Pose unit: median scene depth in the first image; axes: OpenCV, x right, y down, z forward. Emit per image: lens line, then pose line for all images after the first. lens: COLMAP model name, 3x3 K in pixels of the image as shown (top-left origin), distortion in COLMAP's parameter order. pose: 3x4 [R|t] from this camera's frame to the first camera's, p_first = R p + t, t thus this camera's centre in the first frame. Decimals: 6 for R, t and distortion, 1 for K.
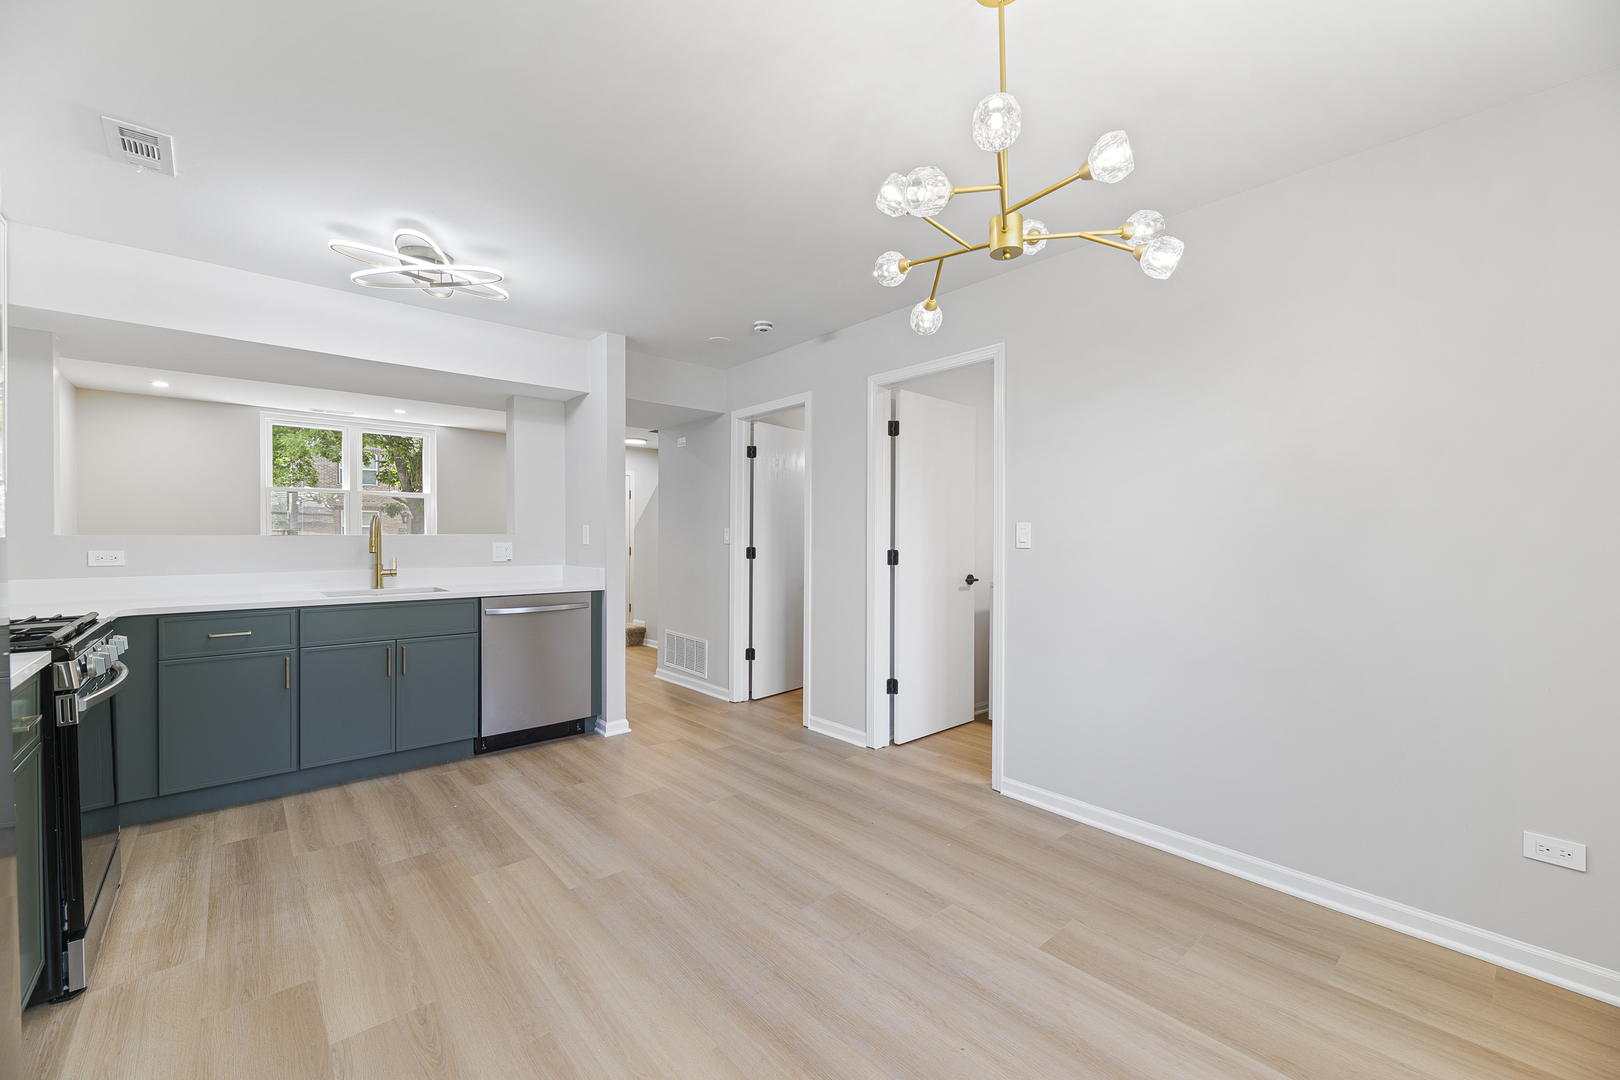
lens RADIAL K [[654.7, 0, 825.2], [0, 654.7, 536.6], [0, 0, 1]] dist [0.000398, -0.000470]
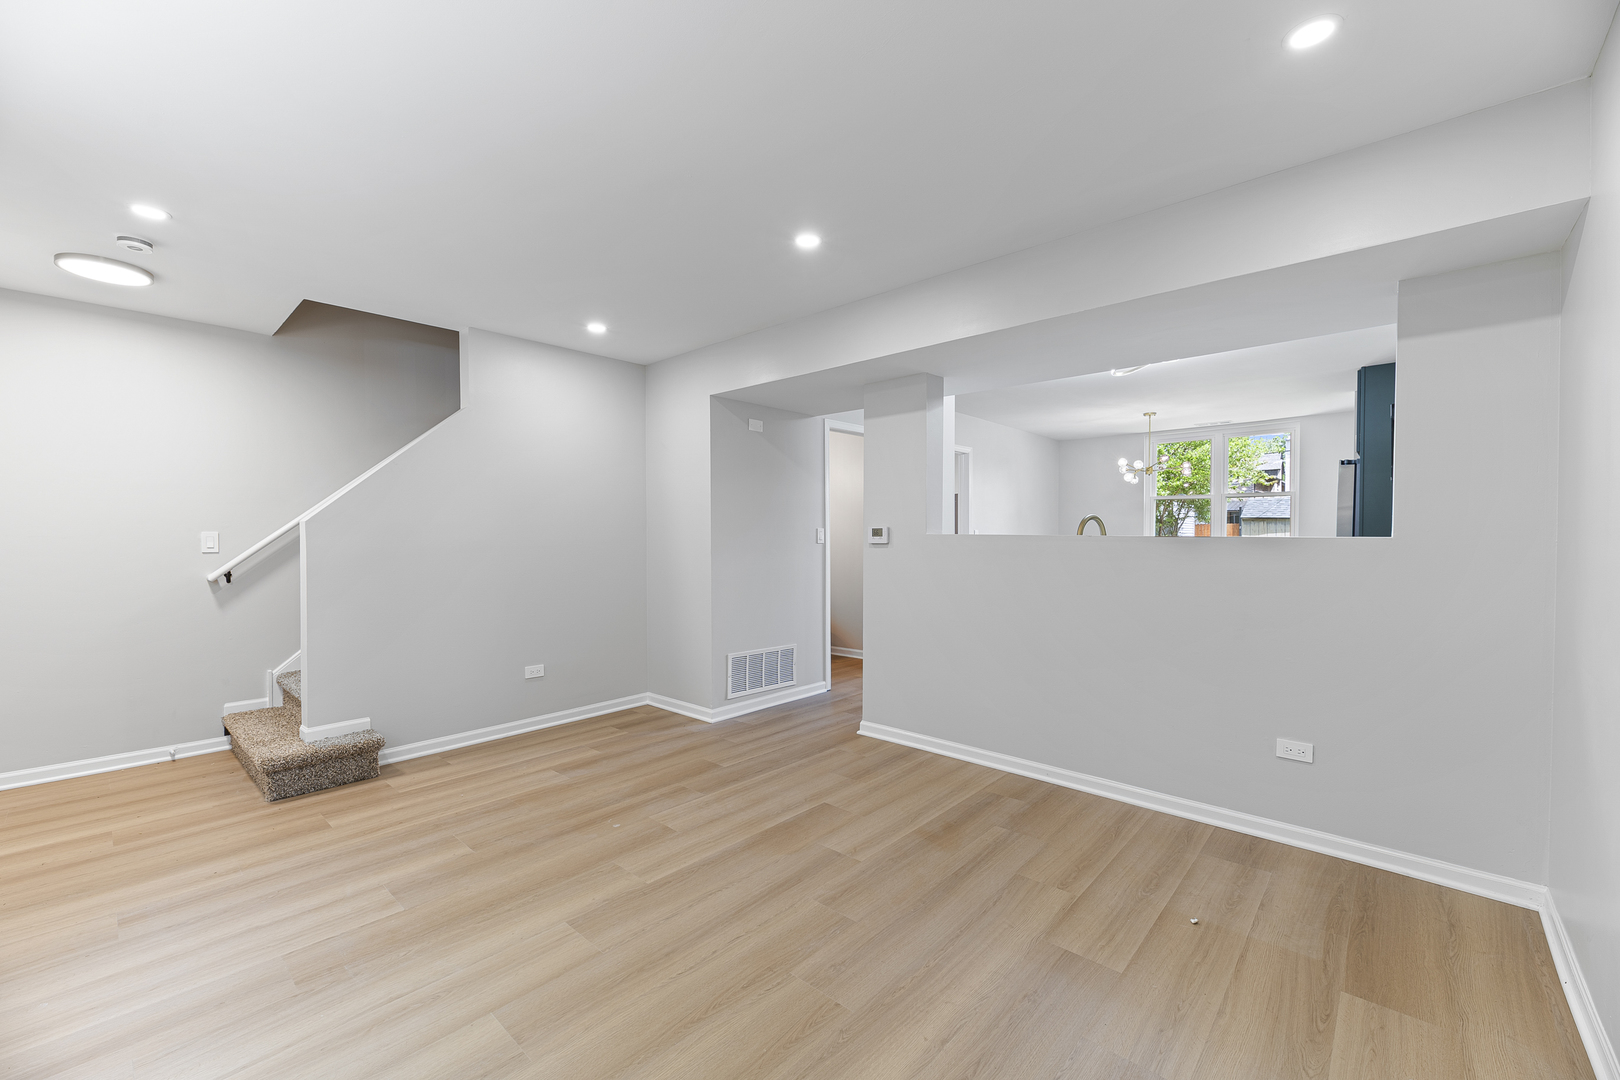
lens RADIAL K [[648.0, 0, 826.0], [0, 648.0, 562.2], [0, 0, 1]] dist [-0.000768, -0.000405]
pose [[-0.112940, -0.042607, 0.992688, -1.994519], [-0.000270, 0.999081, 0.042851, -0.005638], [-0.993602, 0.004572, -0.112848, 1.883897]]
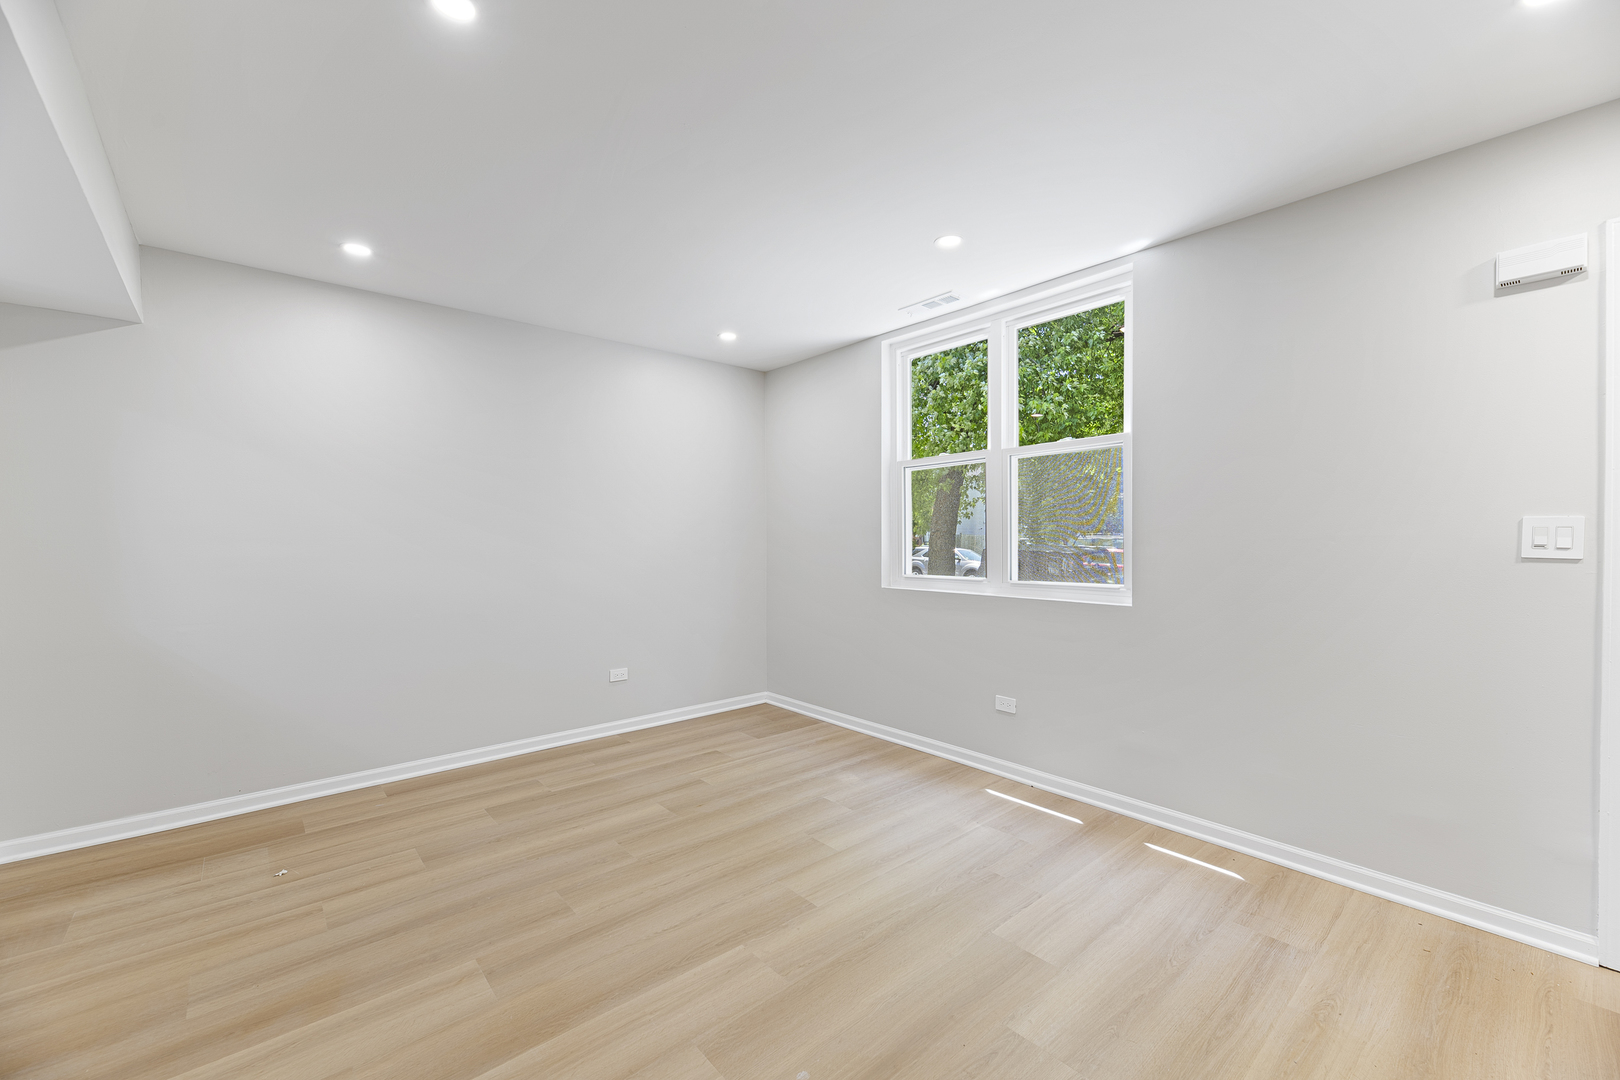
lens RADIAL K [[658.9, 0, 820.5], [0, 658.9, 542.7], [0, 0, 1]] dist [0.001909, -0.000328]
pose [[-0.019754, 0.006573, -0.999783, -0.521126], [0.004306, 0.999970, 0.006489, -0.005034], [0.999796, -0.004177, -0.019782, 2.109262]]
